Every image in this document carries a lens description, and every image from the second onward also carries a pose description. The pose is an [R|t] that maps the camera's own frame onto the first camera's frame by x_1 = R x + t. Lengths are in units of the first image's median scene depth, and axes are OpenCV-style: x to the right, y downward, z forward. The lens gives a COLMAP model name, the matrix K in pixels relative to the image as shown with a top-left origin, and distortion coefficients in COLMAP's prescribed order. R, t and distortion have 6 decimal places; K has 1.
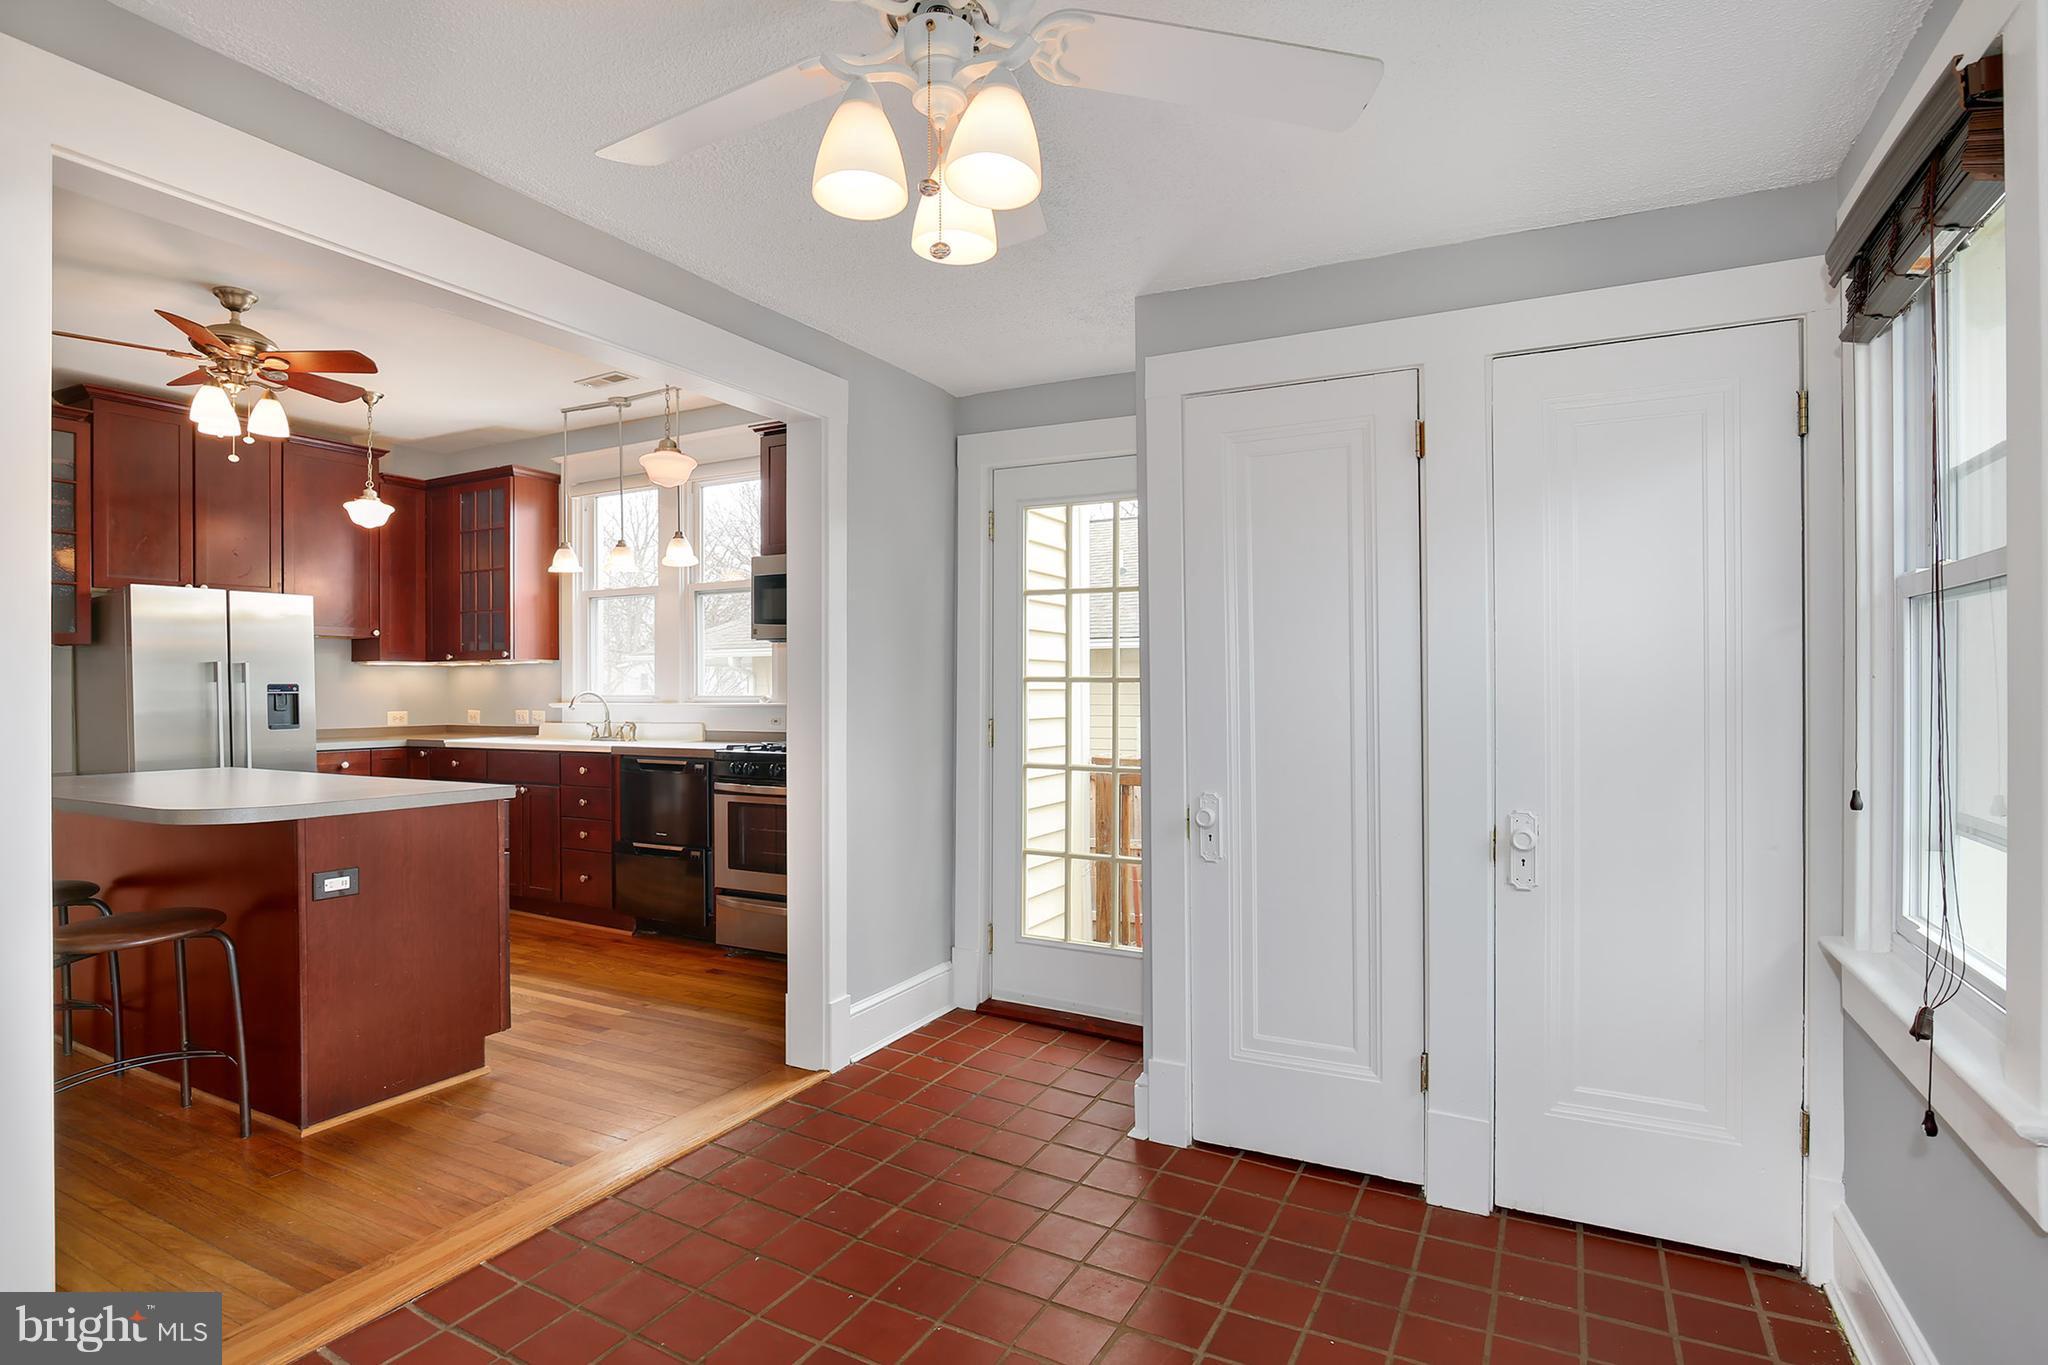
lens RADIAL K [[1047.0, 0, 1030.0], [0, 1047.0, 687.3], [0, 0, 1]] dist [-0.018400, 0.000513]
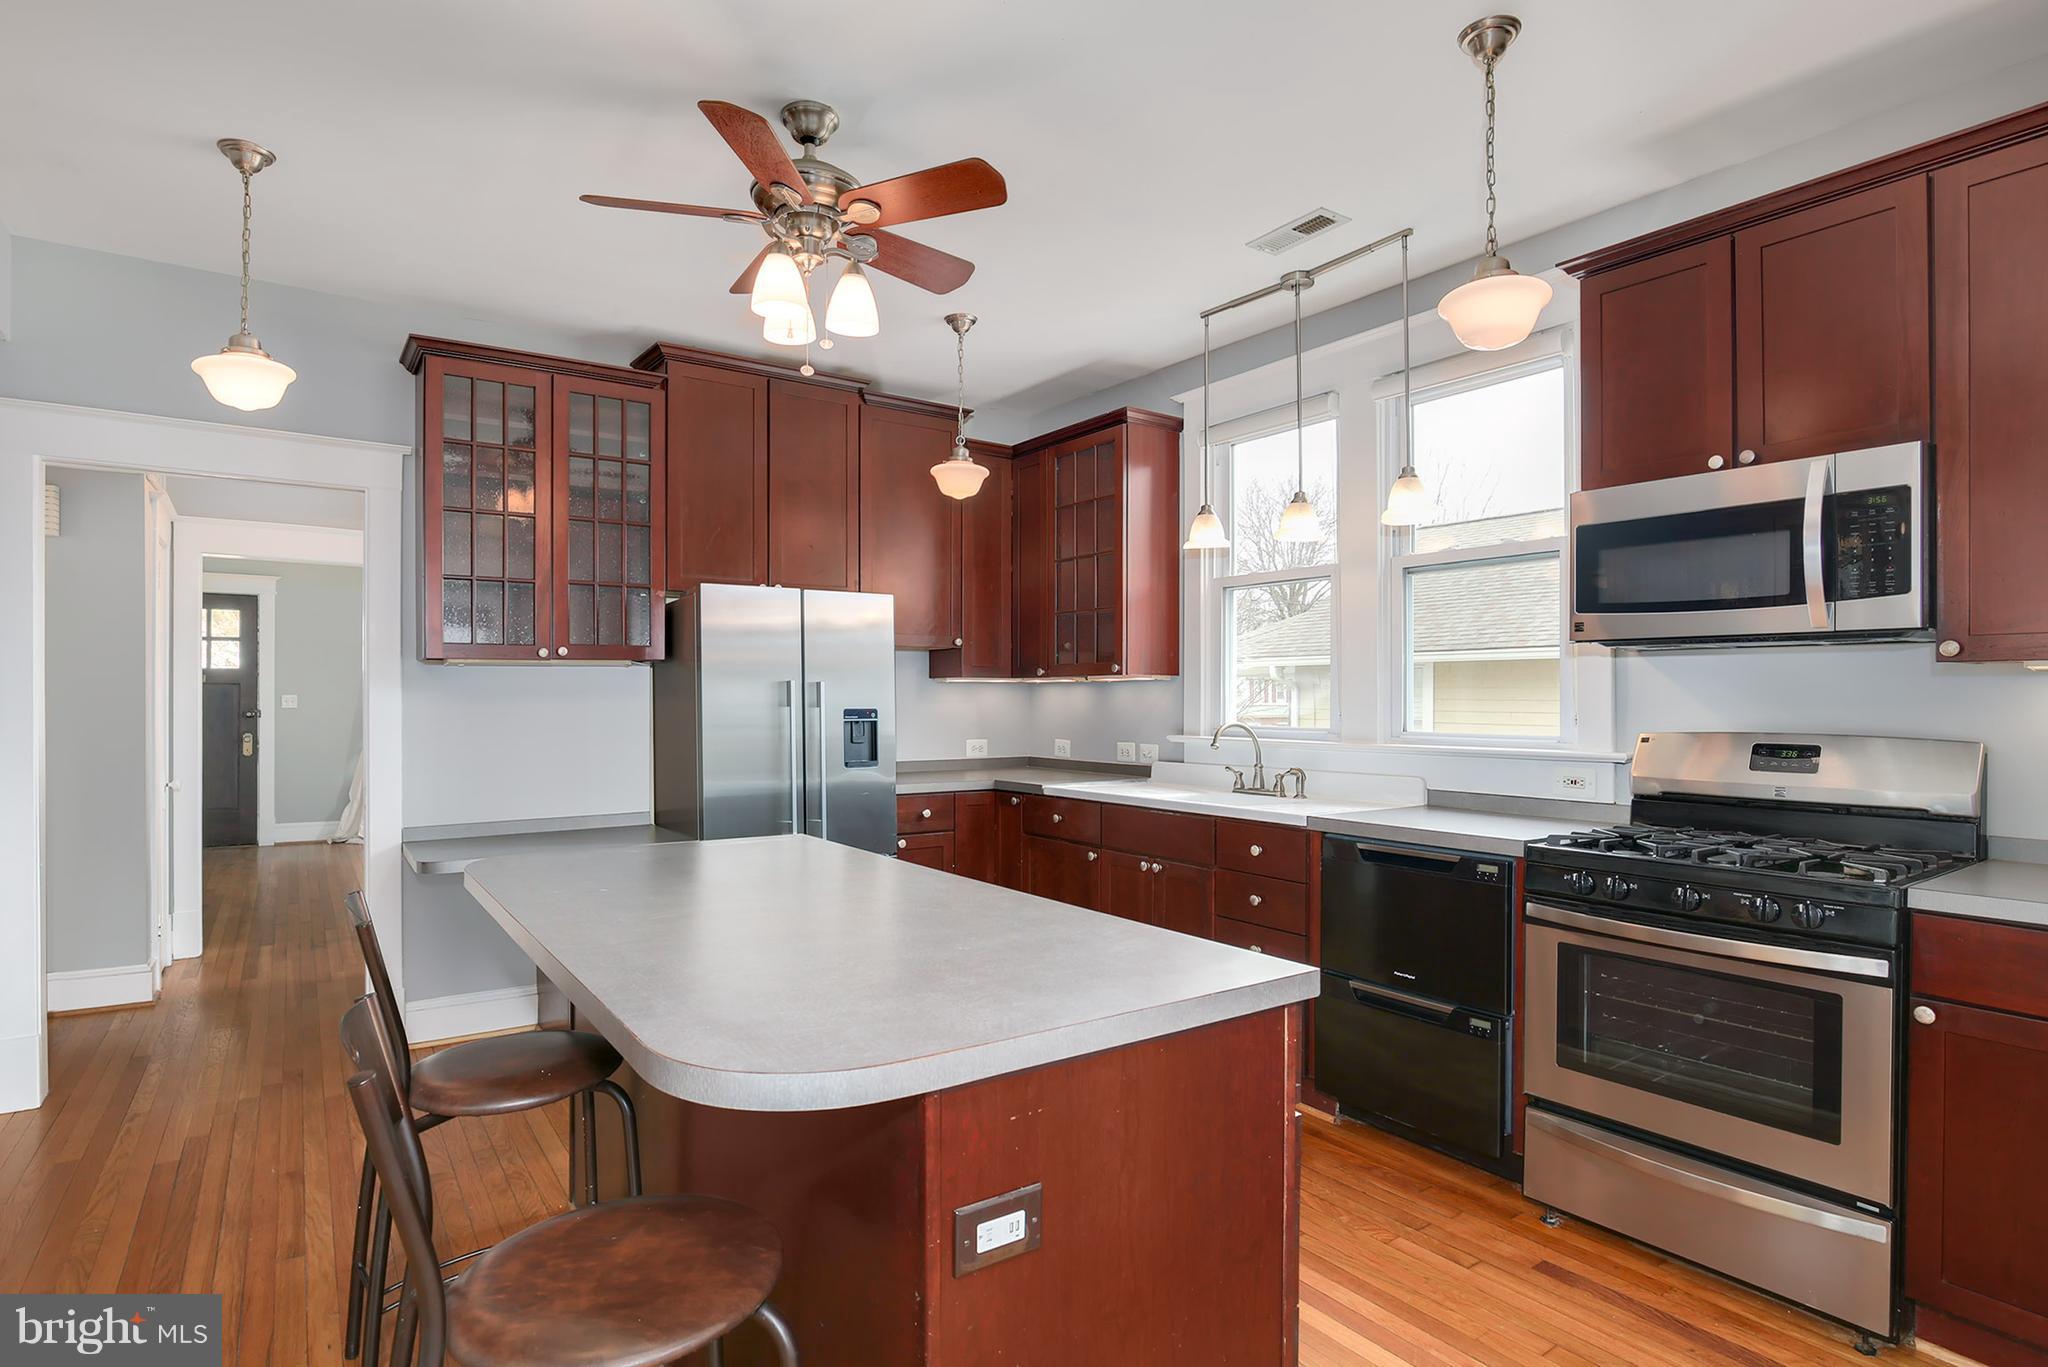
lens RADIAL K [[1047.0, 0, 1030.0], [0, 1047.0, 688.3], [0, 0, 1]] dist [-0.018400, 0.000513]
pose [[0.900575, 0.002257, -0.434694, -0.259836], [-0.004797, 0.999977, -0.004746, -0.015154], [0.434674, 0.006359, 0.900566, 0.342117]]
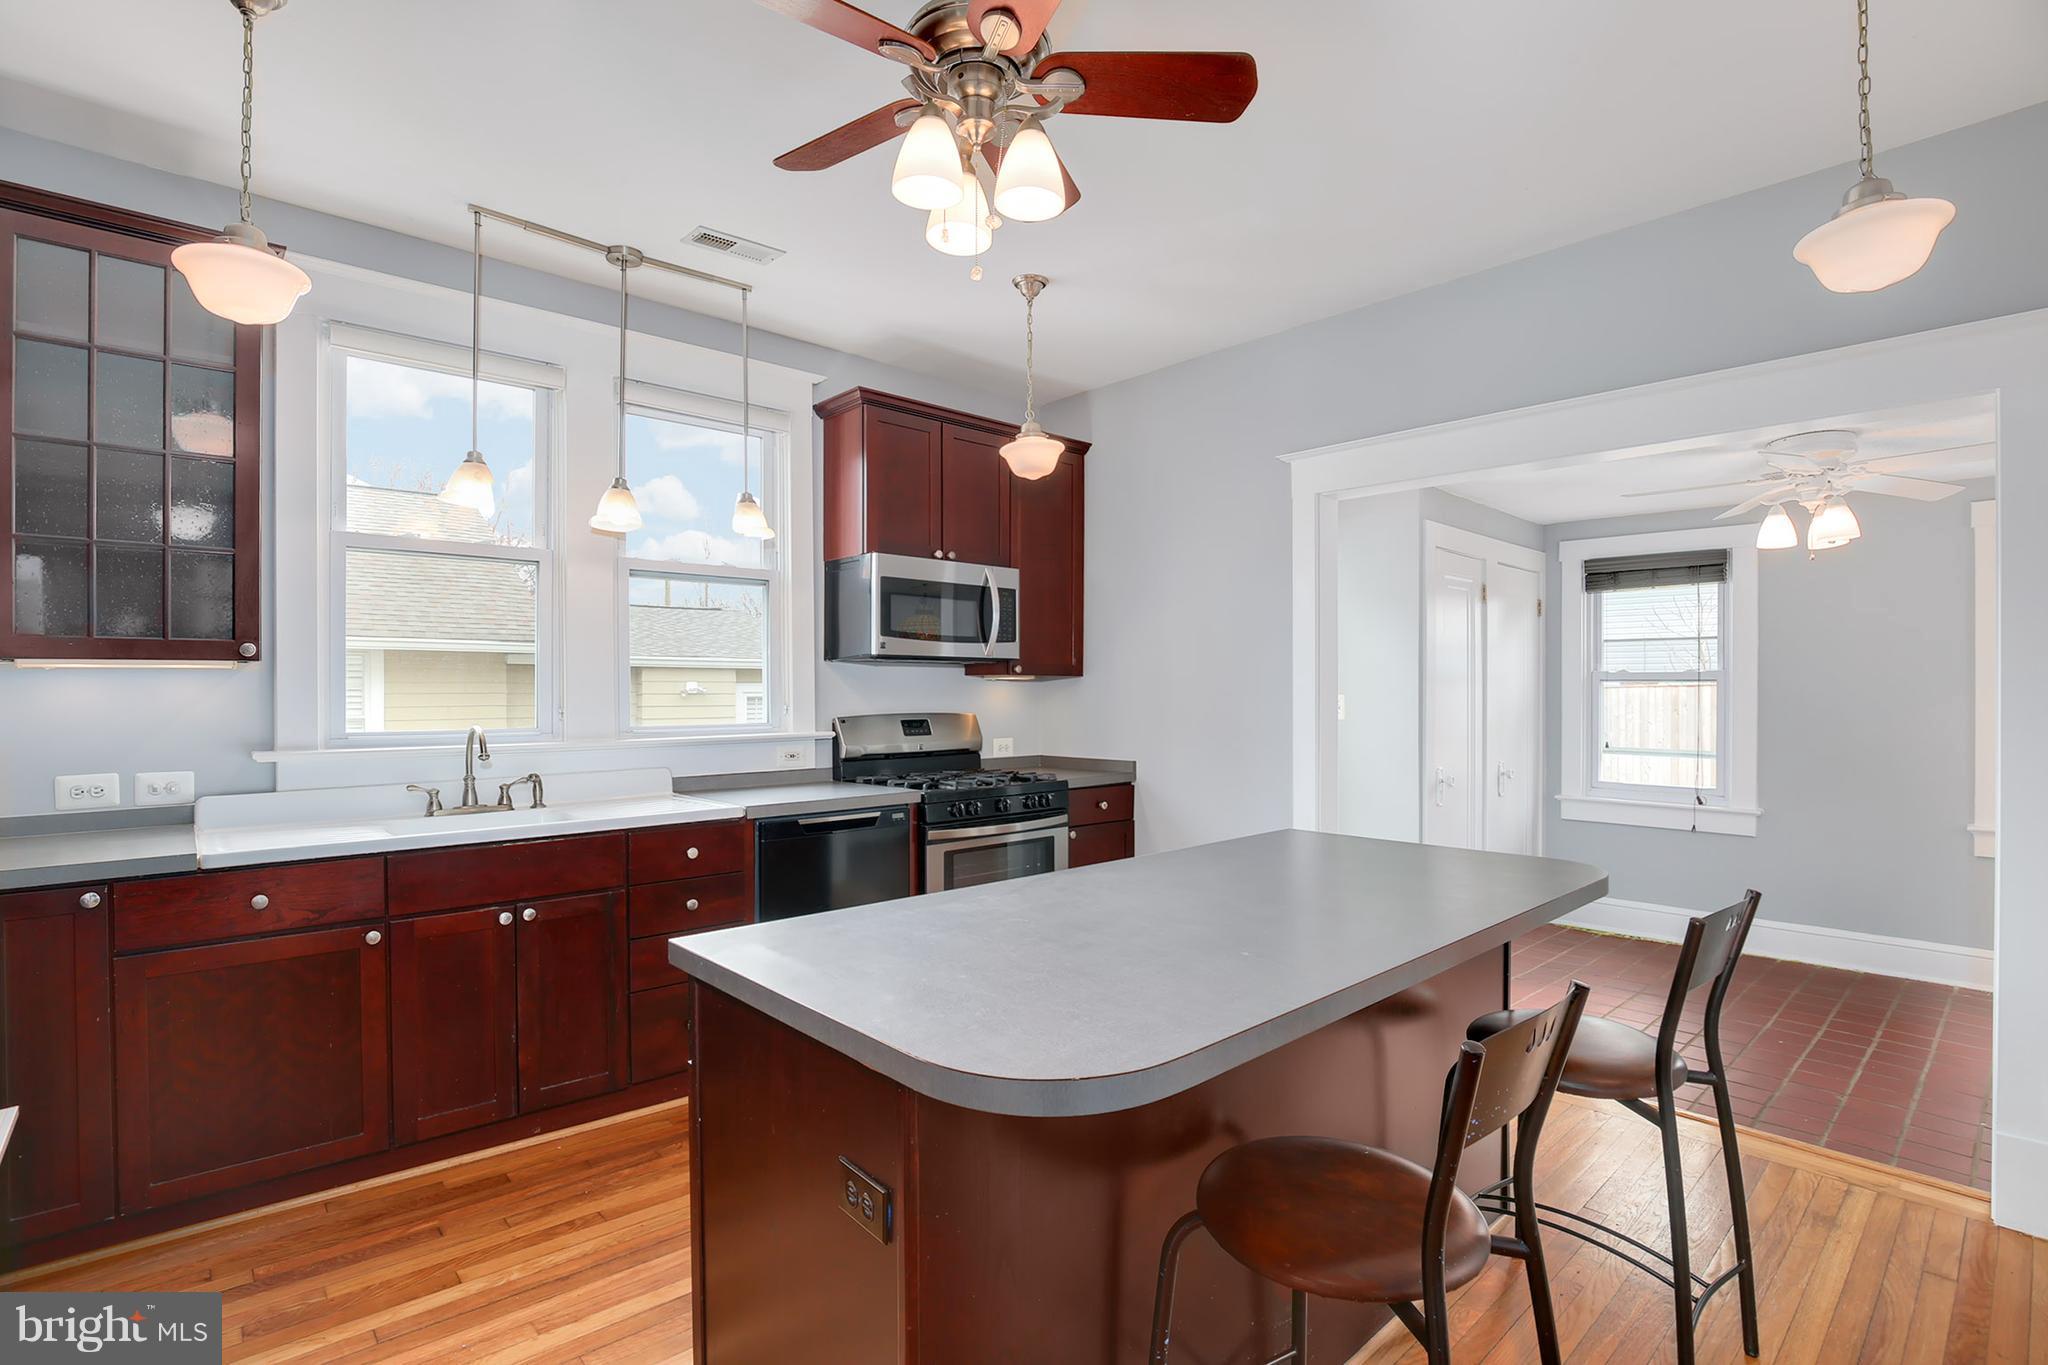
lens RADIAL K [[948.5, 0, 1036.7], [0, 948.5, 682.1], [0, 0, 1]] dist [-0.016875, 0.000302]
pose [[0.326203, 0.011737, 0.945227, -0.844318], [-0.001050, 0.999927, -0.012054, -0.014242], [-0.945299, 0.002940, 0.326192, 0.589079]]
